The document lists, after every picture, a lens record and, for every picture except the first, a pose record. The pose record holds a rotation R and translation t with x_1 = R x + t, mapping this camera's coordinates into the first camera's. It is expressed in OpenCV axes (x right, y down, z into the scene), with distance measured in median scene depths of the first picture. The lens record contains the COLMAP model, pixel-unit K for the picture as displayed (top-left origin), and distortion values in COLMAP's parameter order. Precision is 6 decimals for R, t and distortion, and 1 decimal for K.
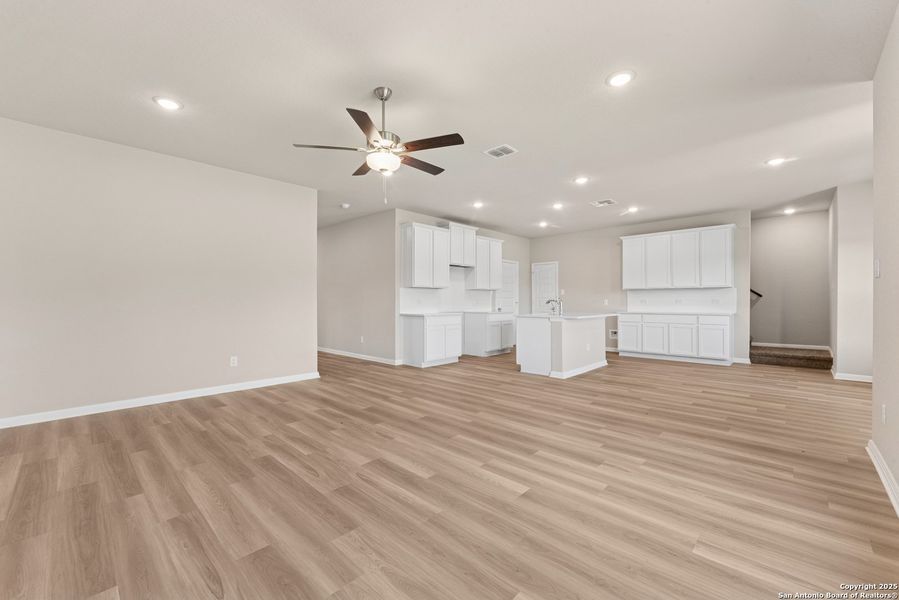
lens RADIAL K [[368.5, 0, 447.9], [0, 368.5, 295.5], [0, 0, 1]] dist [-0.001256, -0.000343]
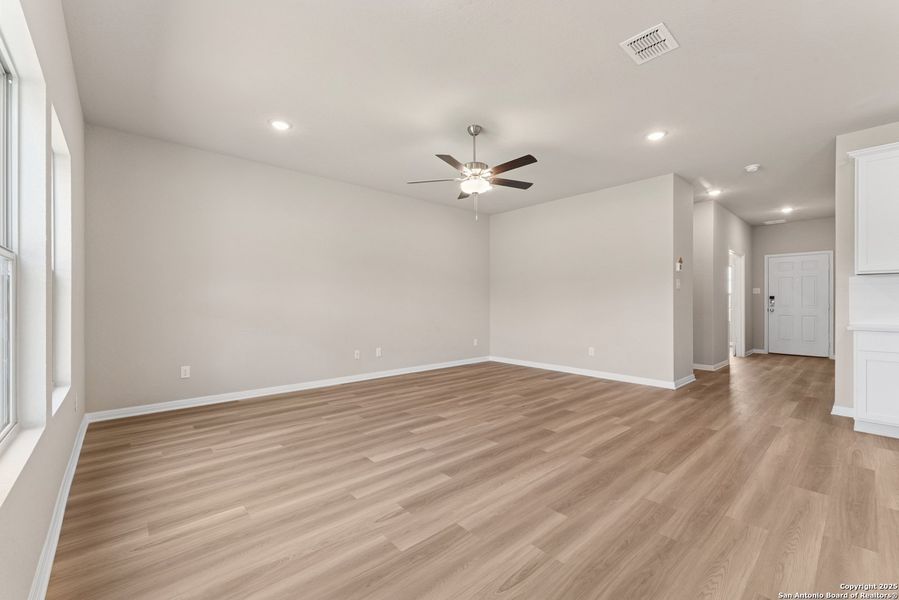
lens RADIAL K [[367.8, 0, 449.5], [0, 367.8, 300.0], [0, 0, 1]] dist [-0.000585, -0.000034]
pose [[-0.077729, -0.003479, -0.996968, 0.902933], [0.015236, 0.999873, -0.004677, 0.012602], [0.996858, -0.015554, -0.077667, 0.880439]]
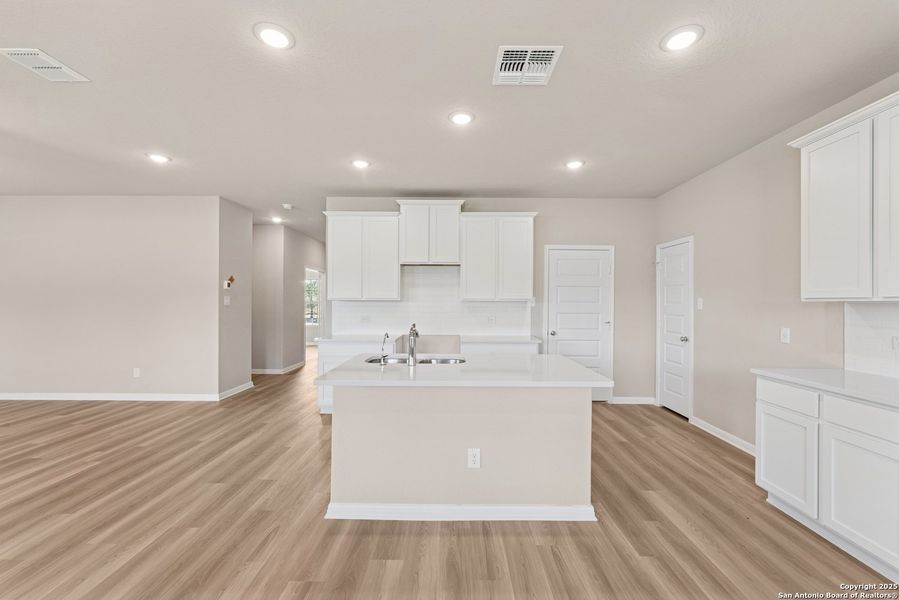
lens RADIAL K [[368.5, 0, 447.9], [0, 368.5, 295.5], [0, 0, 1]] dist [-0.001256, -0.000343]
pose [[0.688009, -0.009403, -0.725642, 1.147908], [0.005694, 0.999955, -0.007559, -0.046921], [0.725680, 0.001069, 0.688031, 1.276248]]
